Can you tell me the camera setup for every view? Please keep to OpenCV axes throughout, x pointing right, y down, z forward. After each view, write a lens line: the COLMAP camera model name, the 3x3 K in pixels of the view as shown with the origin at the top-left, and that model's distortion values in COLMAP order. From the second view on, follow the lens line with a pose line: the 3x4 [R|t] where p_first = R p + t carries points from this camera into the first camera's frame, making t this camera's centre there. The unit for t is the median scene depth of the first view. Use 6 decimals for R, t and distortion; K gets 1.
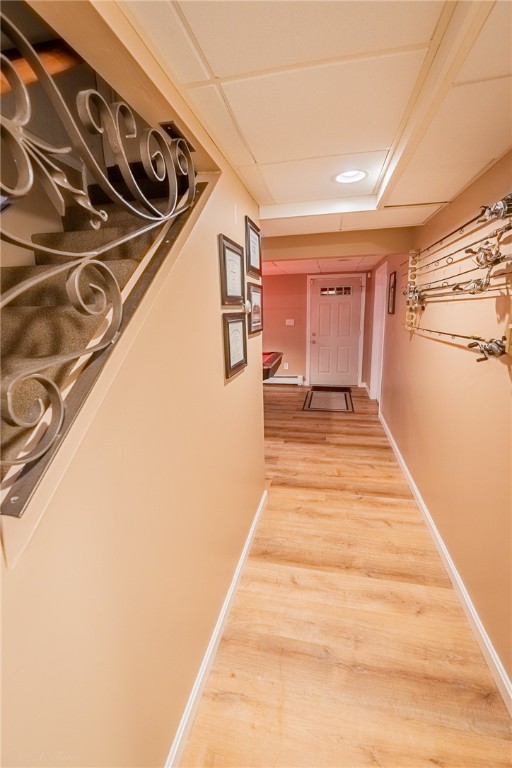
lens RADIAL K [[332.7, 0, 256.2], [0, 332.7, 384.0], [0, 0, 1]] dist [-0.001613, 0.000247]
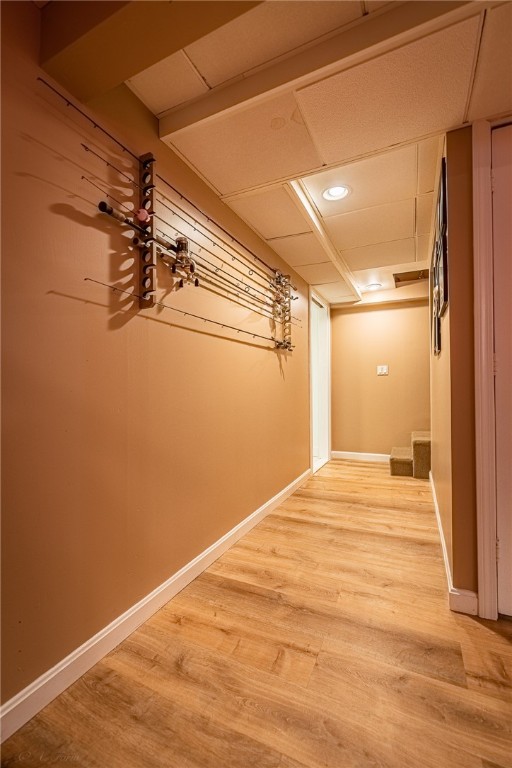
lens RADIAL K [[332.7, 0, 255.4], [0, 332.7, 385.2], [0, 0, 1]] dist [-0.001613, 0.000247]
pose [[-0.971608, 0.031106, 0.234542, 0.227527], [0.079086, 0.976996, 0.198050, -0.160137], [-0.222986, 0.210976, -0.951718, 1.701745]]
